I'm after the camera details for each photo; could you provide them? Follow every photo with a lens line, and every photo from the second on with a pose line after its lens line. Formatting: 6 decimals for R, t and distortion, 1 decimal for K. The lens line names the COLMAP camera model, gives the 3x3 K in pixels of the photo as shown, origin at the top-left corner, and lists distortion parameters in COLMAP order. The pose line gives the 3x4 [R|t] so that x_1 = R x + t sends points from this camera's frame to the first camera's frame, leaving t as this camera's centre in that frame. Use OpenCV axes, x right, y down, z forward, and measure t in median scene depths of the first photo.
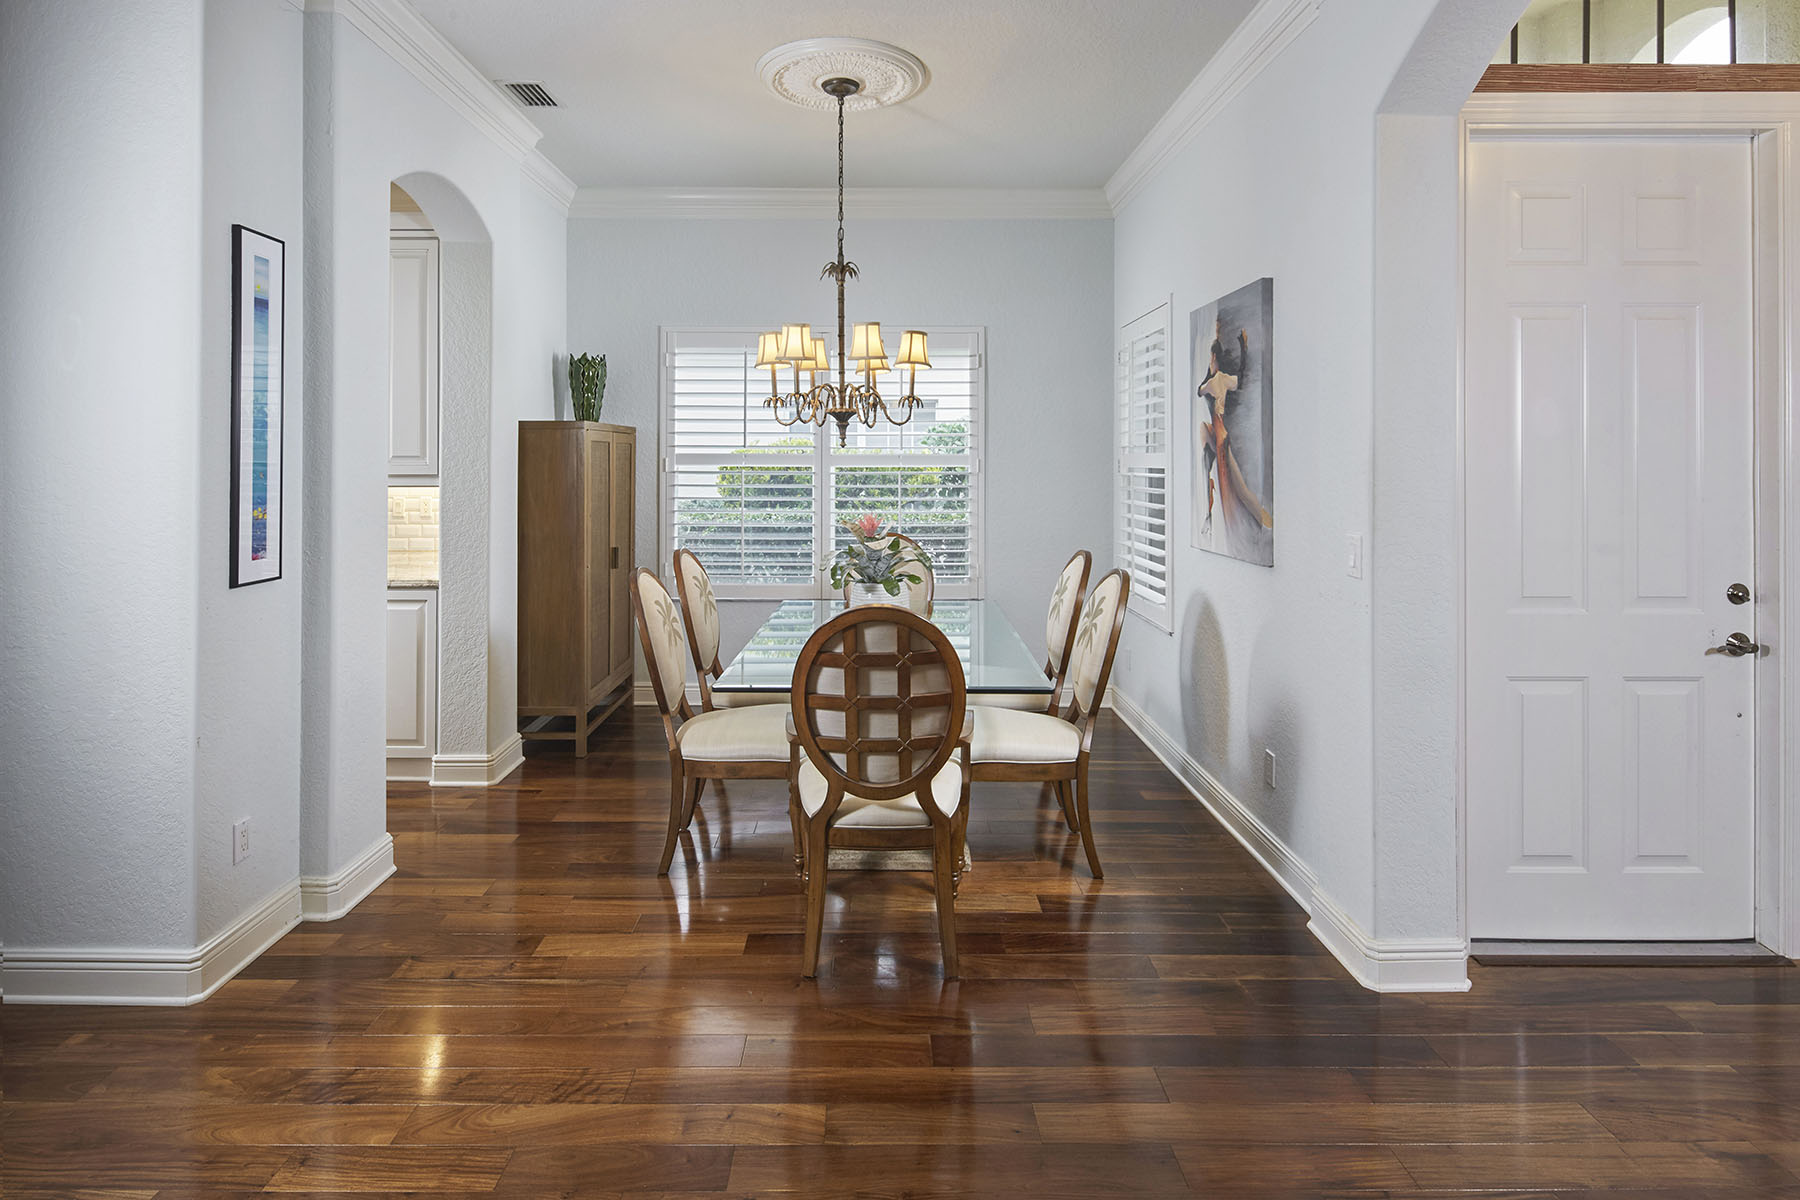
lens RADIAL K [[936.5, 0, 888.4], [0, 936.5, 461.1], [0, 0, 1]] dist [-0.002424, -0.002460]
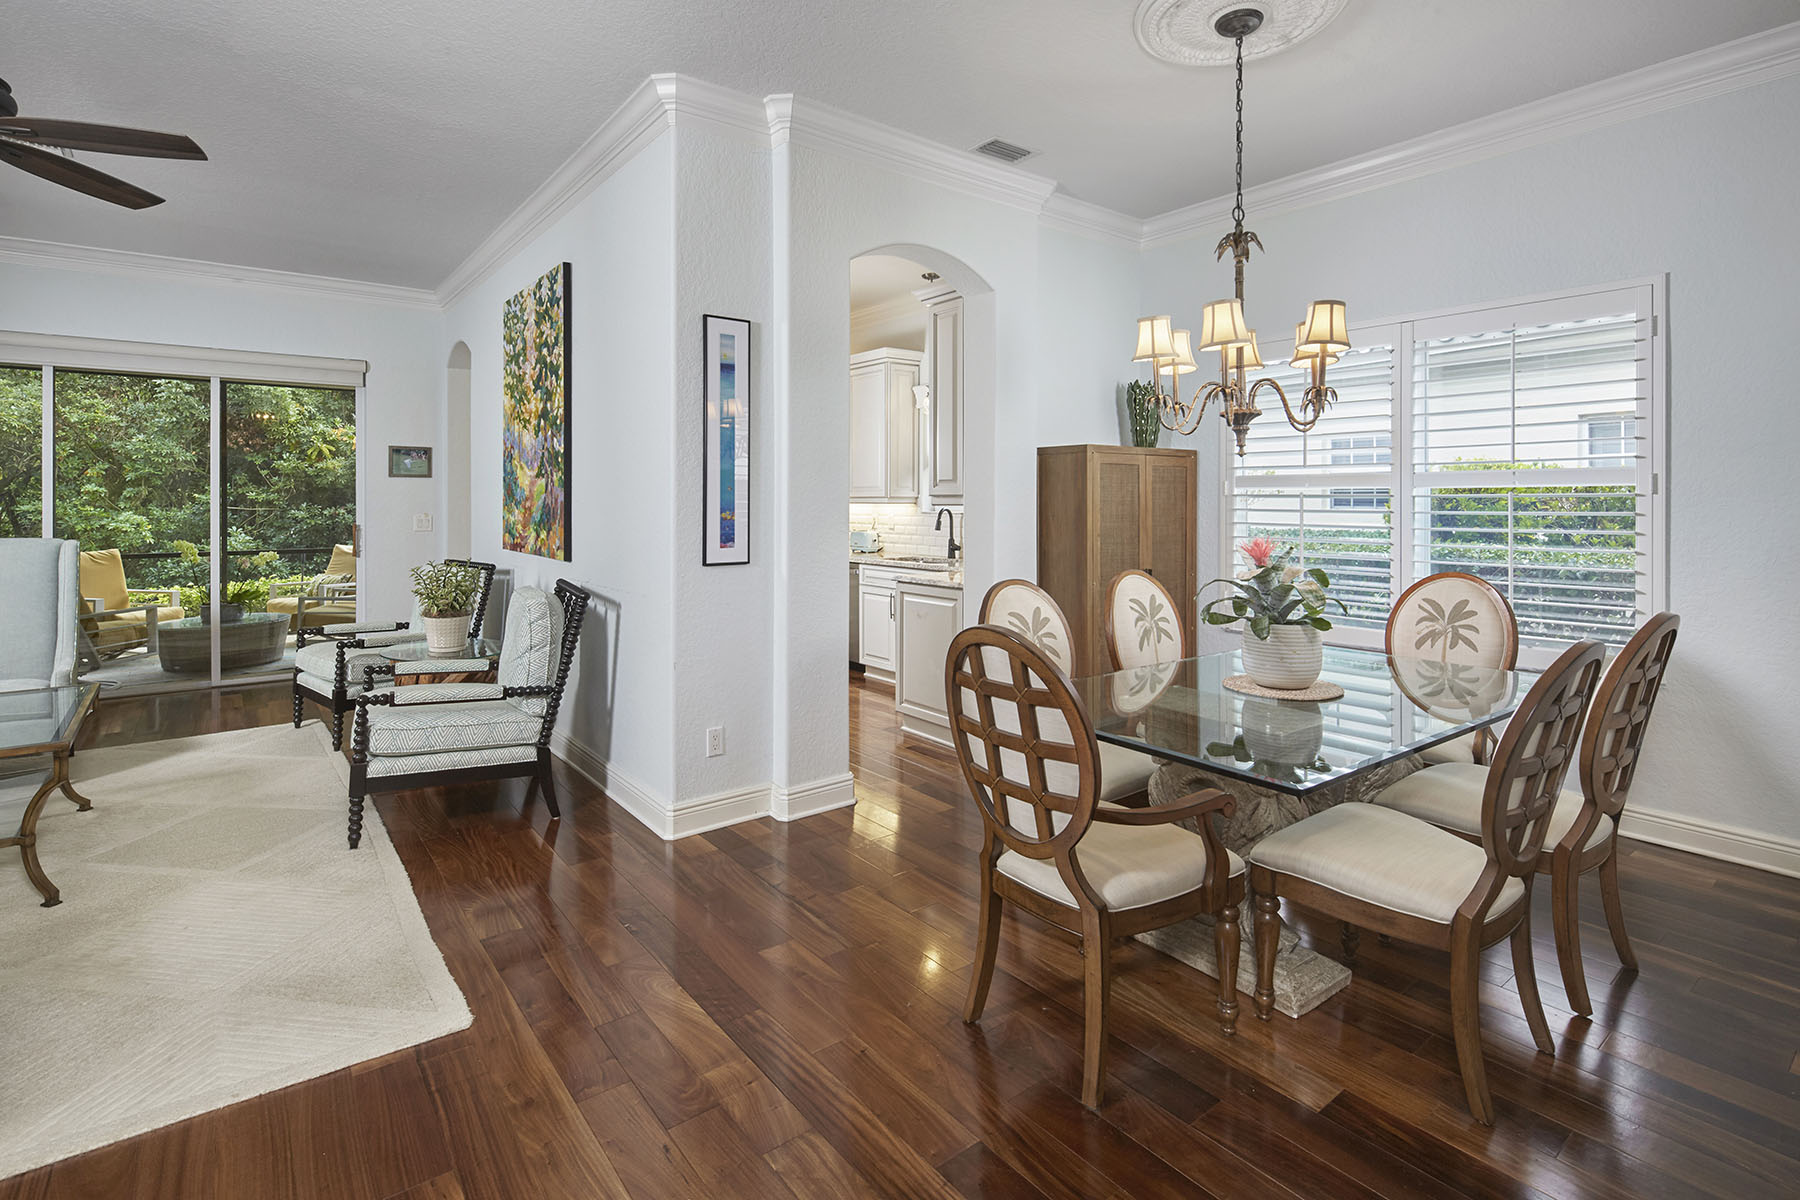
lens RADIAL K [[881.3, 0, 902.8], [0, 881.3, 498.8], [0, 0, 1]] dist [0.001041, -0.000695]
pose [[0.611331, -0.002974, -0.791370, 0.390069], [0.001662, 0.999996, -0.002474, 0.024523], [0.791374, 0.000197, 0.611333, 0.280650]]
